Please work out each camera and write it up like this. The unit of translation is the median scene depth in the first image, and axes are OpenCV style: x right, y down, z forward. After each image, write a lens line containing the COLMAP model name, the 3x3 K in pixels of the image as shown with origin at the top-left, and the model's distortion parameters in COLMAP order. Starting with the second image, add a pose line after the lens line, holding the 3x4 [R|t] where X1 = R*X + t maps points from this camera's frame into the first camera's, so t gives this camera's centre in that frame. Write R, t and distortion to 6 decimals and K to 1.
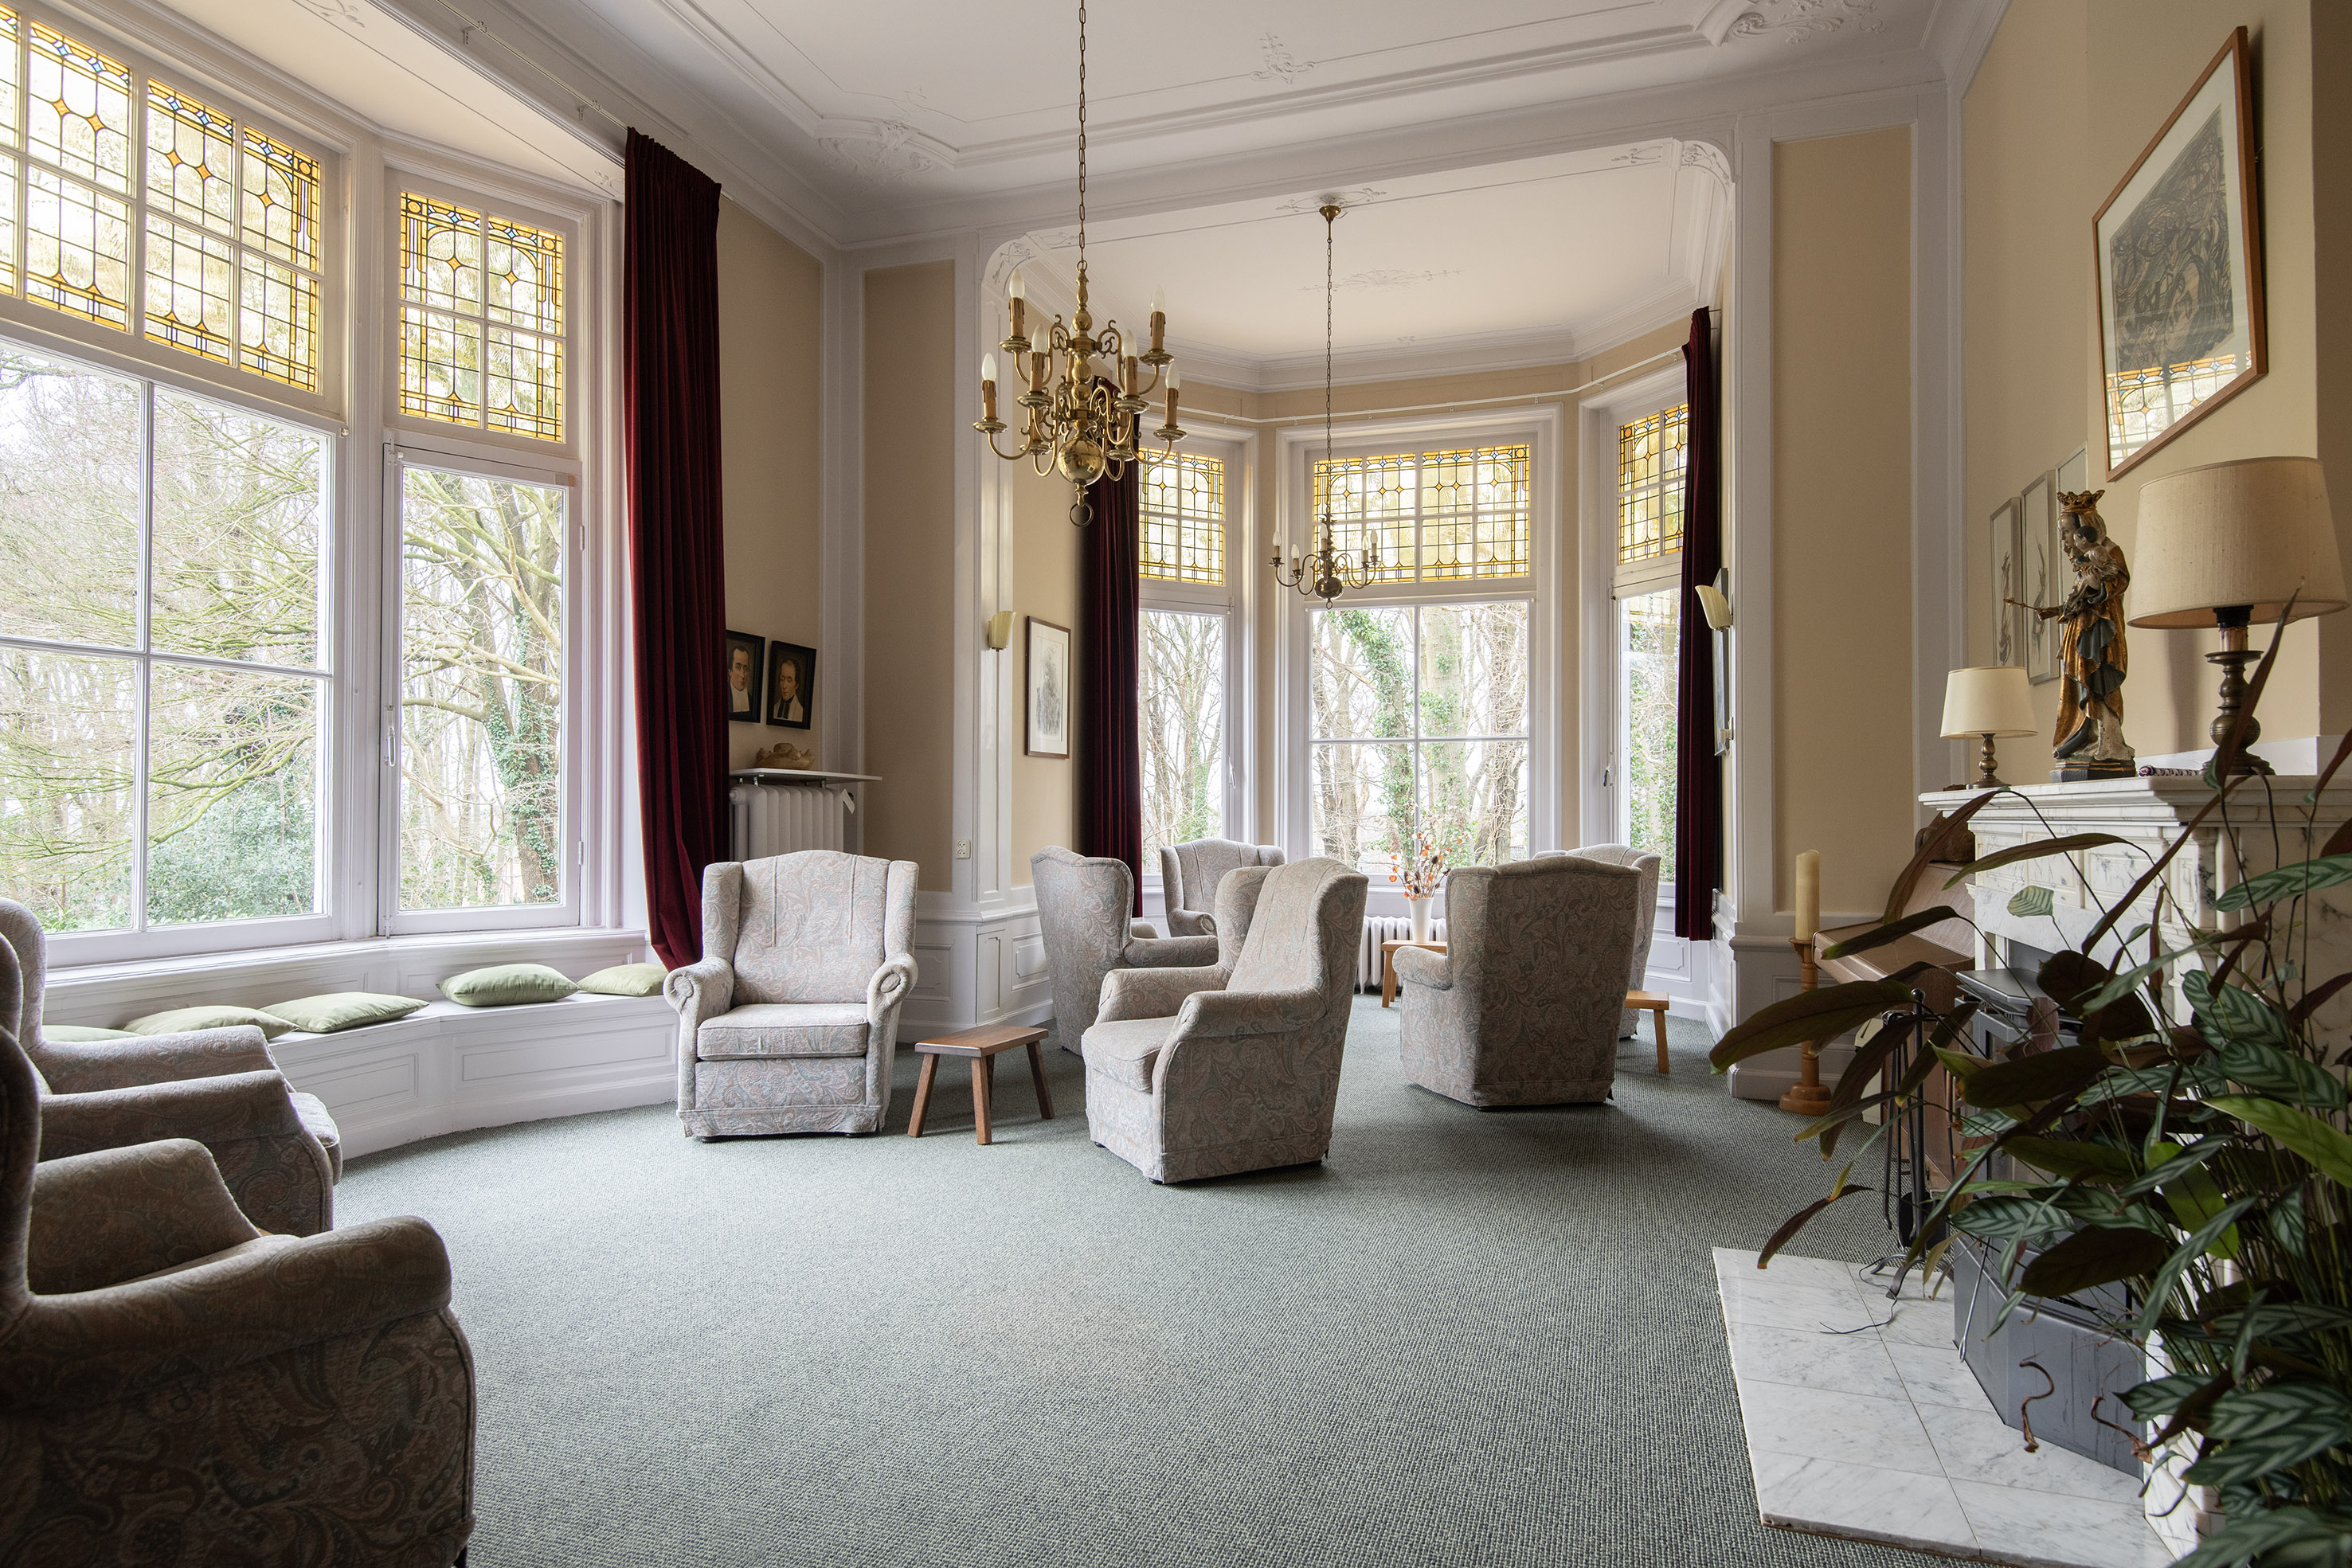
lens RADIAL K [[1349.5, 0, 1176.0], [0, 1349.5, 784.0], [0, 0, 1]] dist [0.022094, -0.021209]
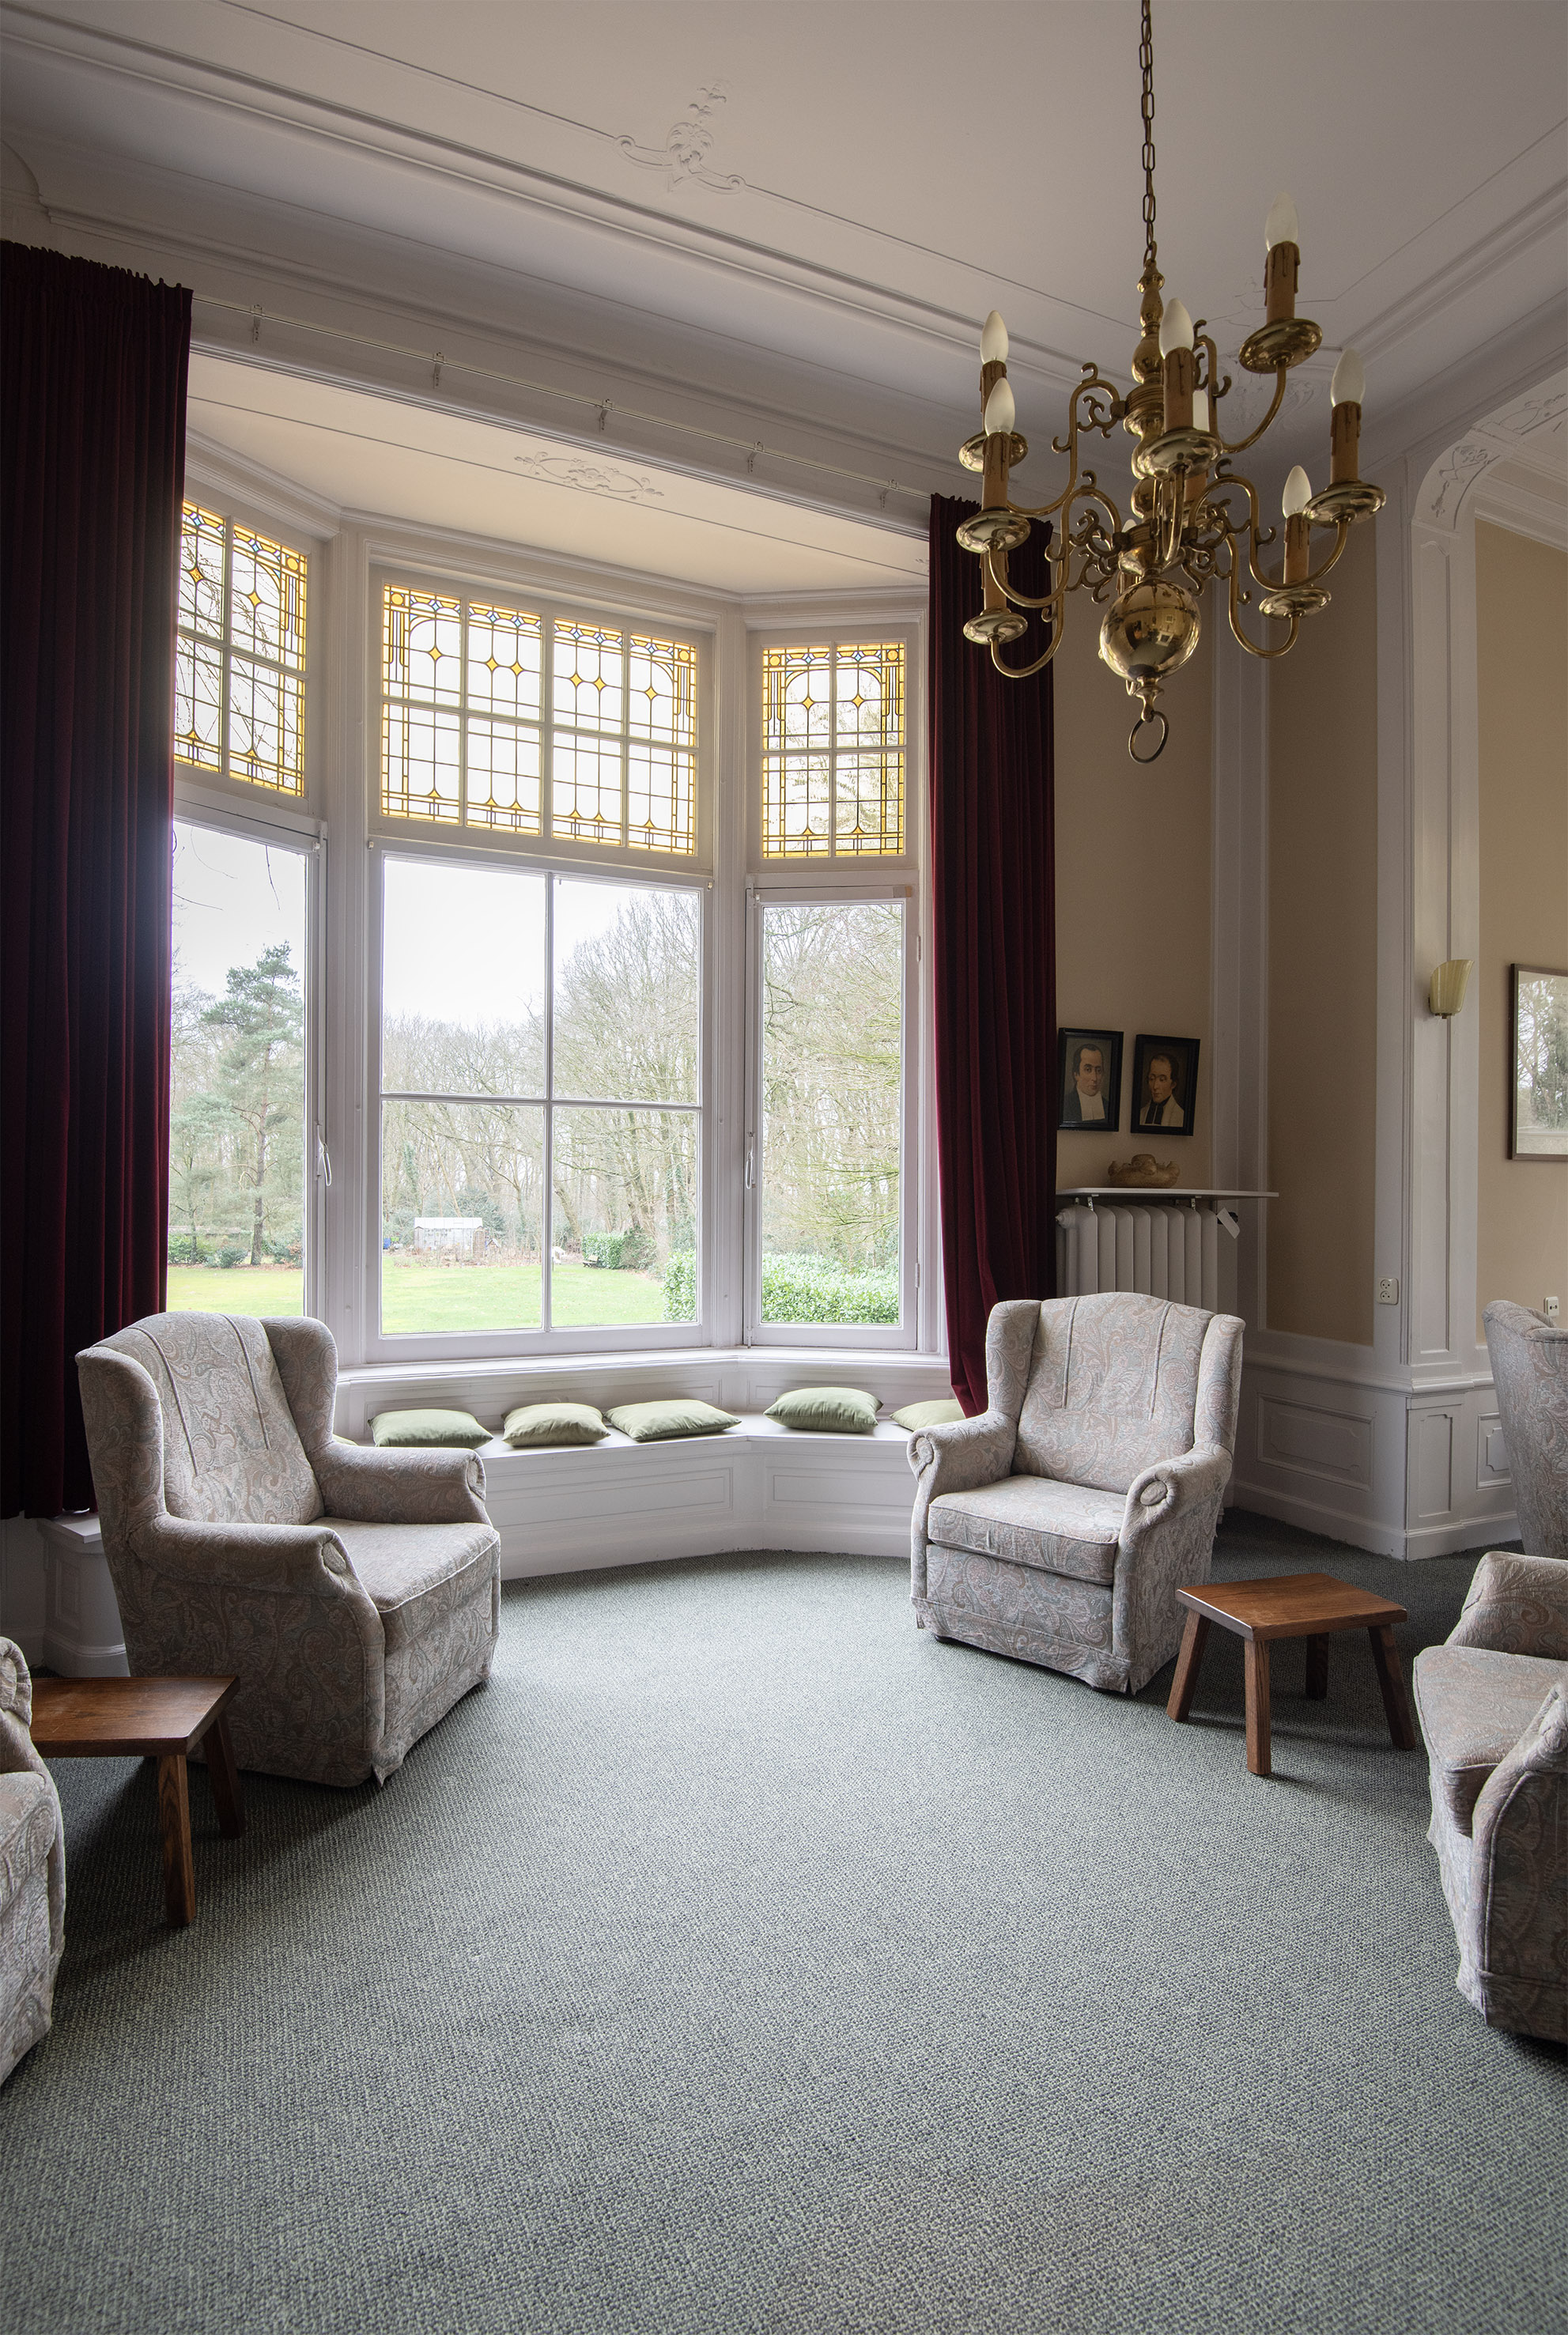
lens RADIAL K [[1120.1, 0, 784.1], [0, 1120.1, 1179.3], [0, 0, 1]] dist [0.016283, -0.042893]
pose [[0.661673, -0.000680, -0.749792, 0.108556], [0.012818, 0.999864, 0.010405, -0.030302], [0.749683, -0.016496, 0.661591, 0.445174]]
